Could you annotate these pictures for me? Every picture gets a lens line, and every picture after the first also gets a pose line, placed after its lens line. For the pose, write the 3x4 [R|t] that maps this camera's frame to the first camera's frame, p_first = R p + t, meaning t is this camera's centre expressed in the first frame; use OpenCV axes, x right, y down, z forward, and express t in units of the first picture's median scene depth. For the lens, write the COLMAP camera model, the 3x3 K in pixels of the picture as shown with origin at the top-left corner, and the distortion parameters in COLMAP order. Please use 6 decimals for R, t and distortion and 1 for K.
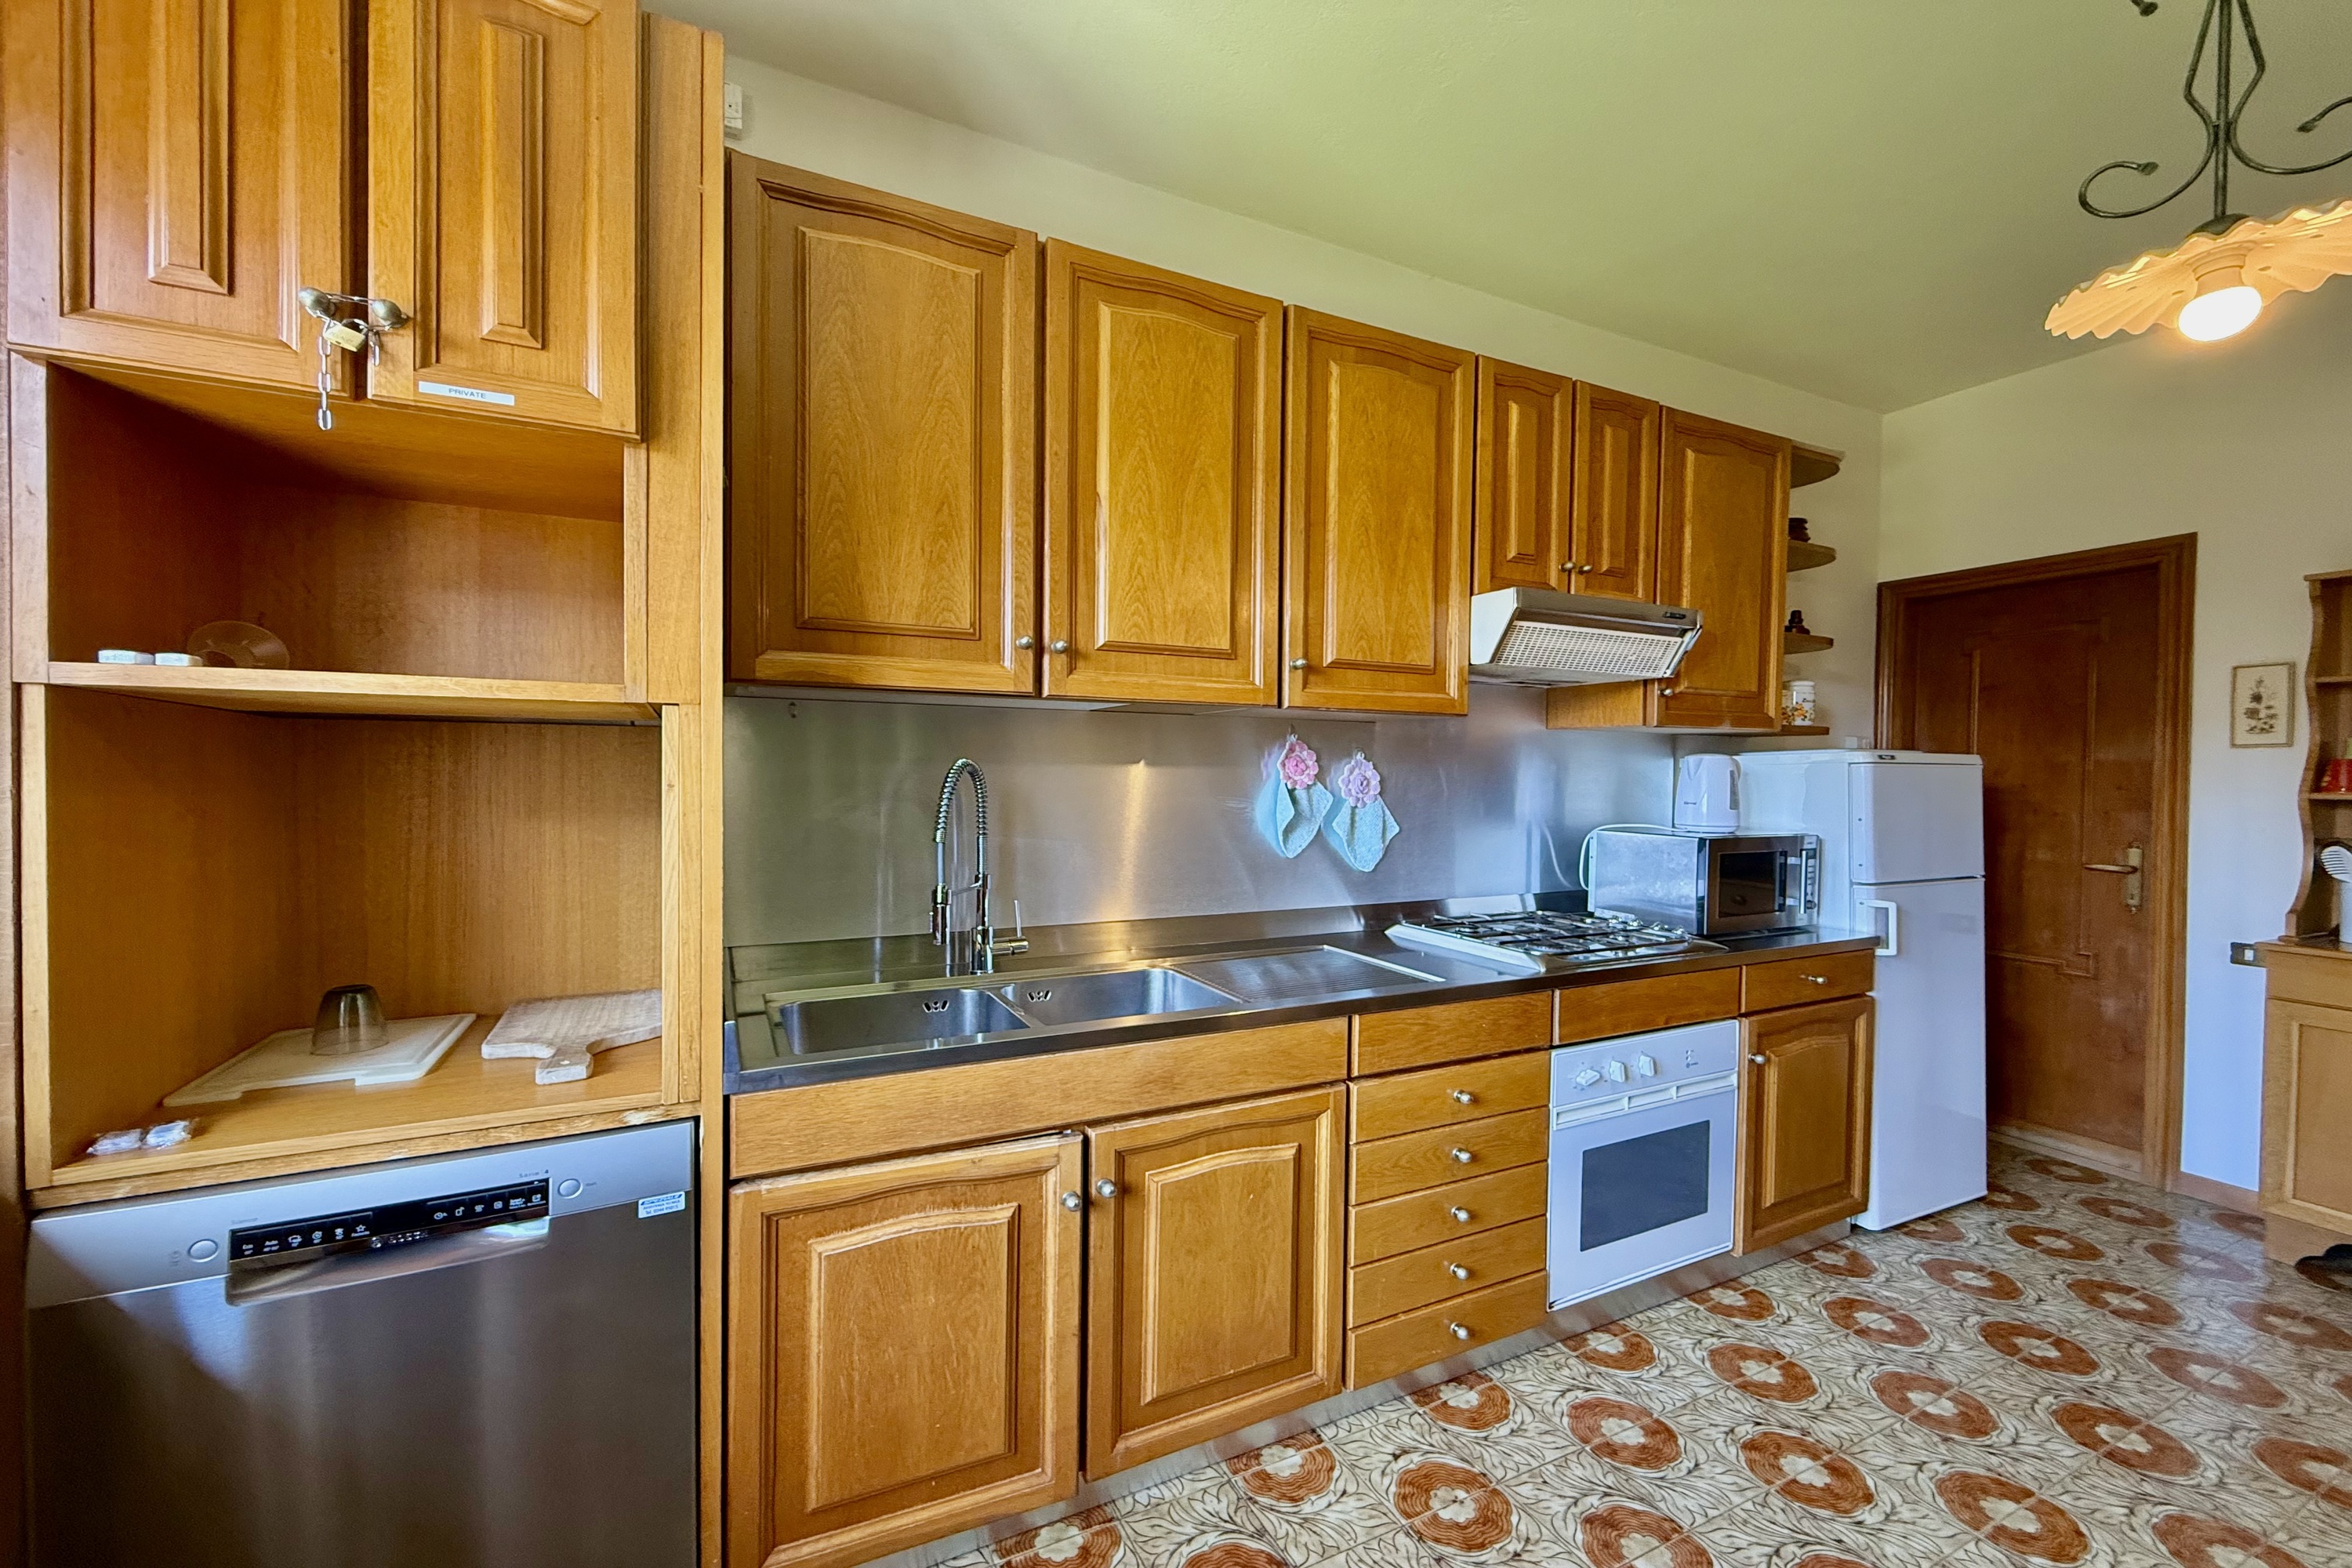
lens RADIAL K [[938.9, 0, 1170.8], [0, 938.9, 782.8], [0, 0, 1]] dist [-0.000412, 0.000383]
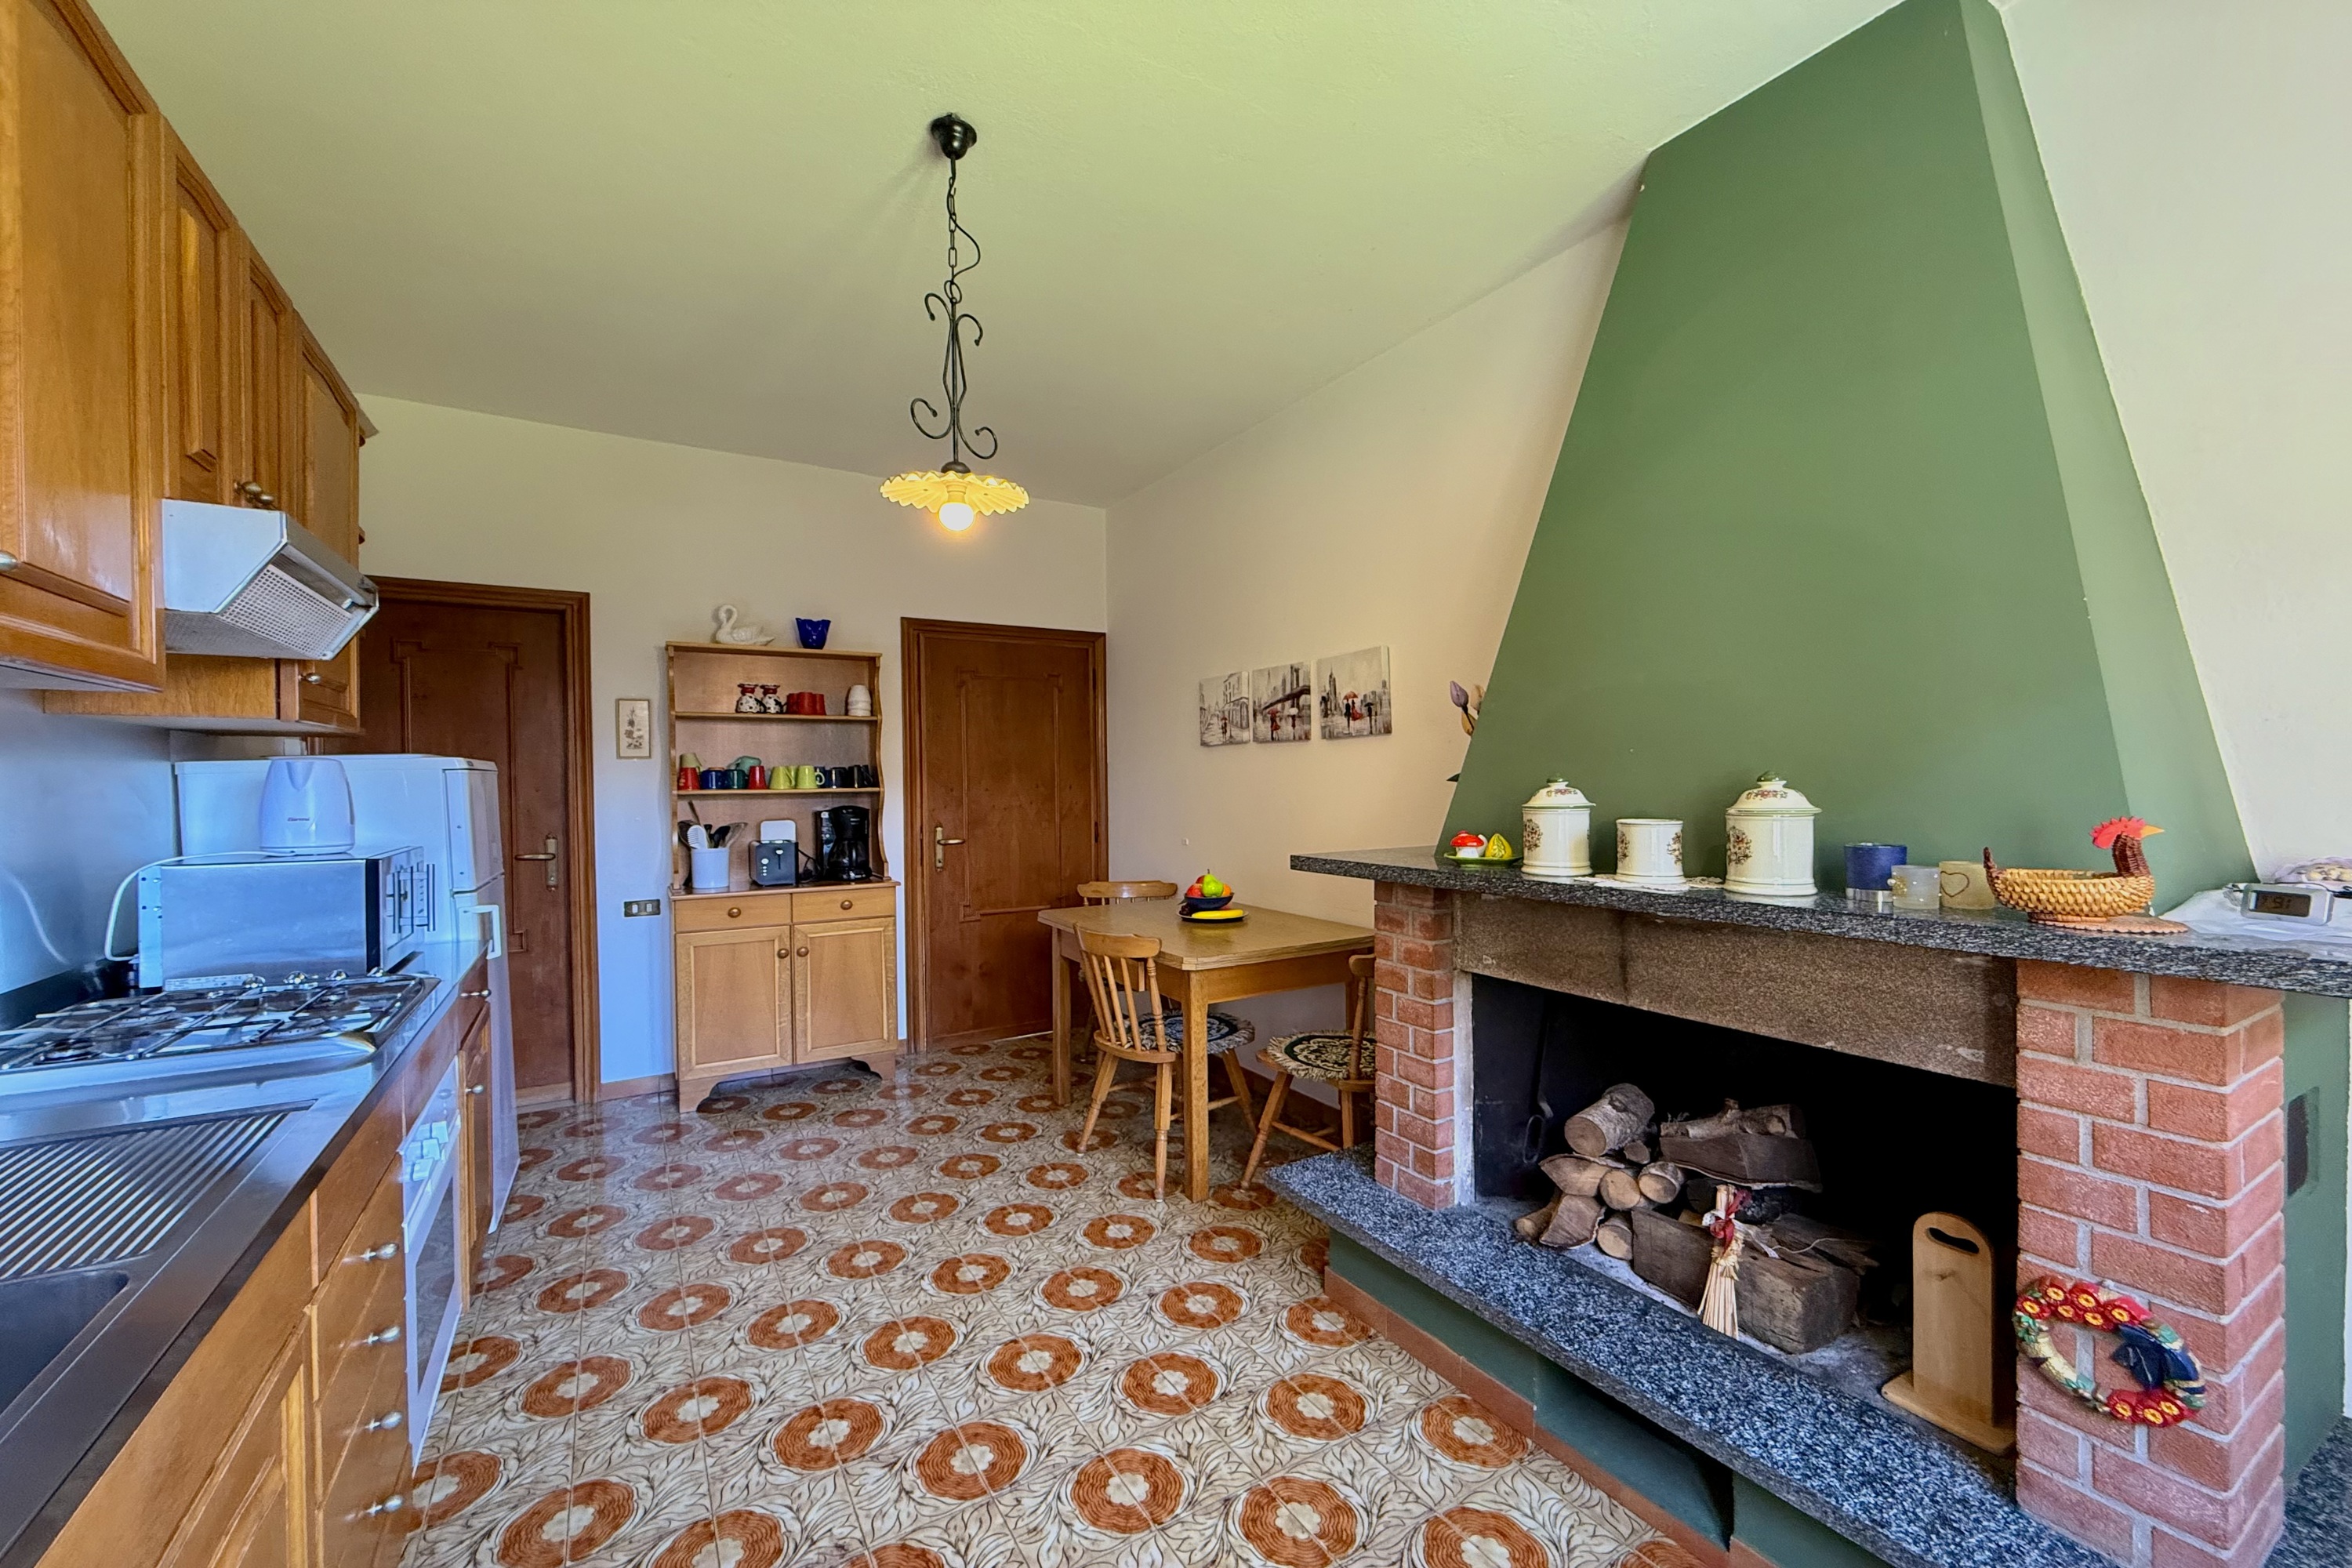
lens RADIAL K [[938.9, 0, 1169.0], [0, 938.9, 789.6], [0, 0, 1]] dist [-0.000412, 0.000383]
pose [[-0.080777, -0.019040, 0.996550, -0.424086], [0.014379, 0.999691, 0.020266, -0.013356], [-0.996629, 0.015966, -0.080478, 0.477737]]
